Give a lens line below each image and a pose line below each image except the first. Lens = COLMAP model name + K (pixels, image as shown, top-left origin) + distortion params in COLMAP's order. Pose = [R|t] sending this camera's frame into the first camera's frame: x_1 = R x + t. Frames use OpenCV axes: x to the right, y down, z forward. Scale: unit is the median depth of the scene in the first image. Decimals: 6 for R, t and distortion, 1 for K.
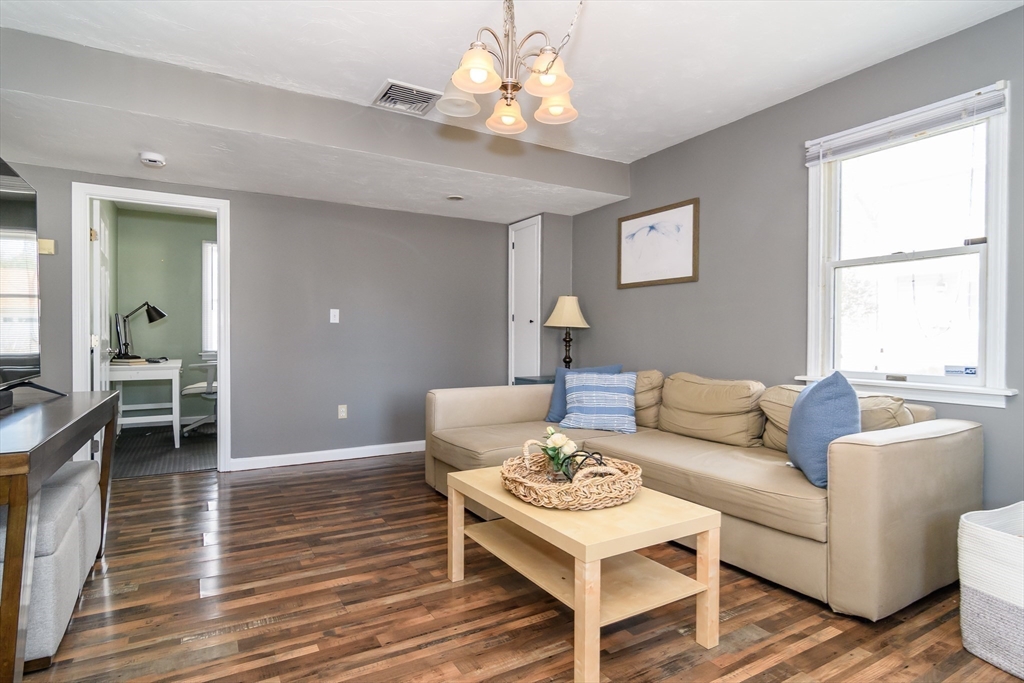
lens RADIAL K [[532.5, 0, 507.9], [0, 532.5, 342.9], [0, 0, 1]] dist [-0.000259, 0.000092]
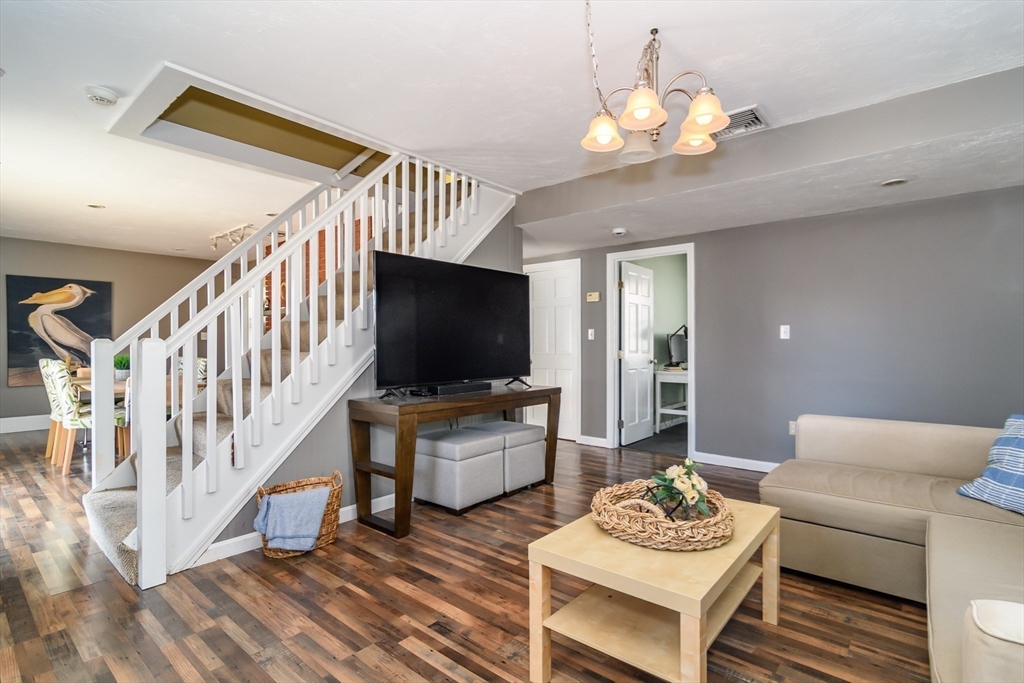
lens RADIAL K [[496.3, 0, 509.2], [0, 496.3, 344.2], [0, 0, 1]] dist [-0.003214, -0.000615]
pose [[0.342841, -0.006393, -0.939372, 0.412520], [-0.003988, 0.999958, -0.008261, -0.019706], [0.939385, 0.006579, 0.342801, 0.203559]]
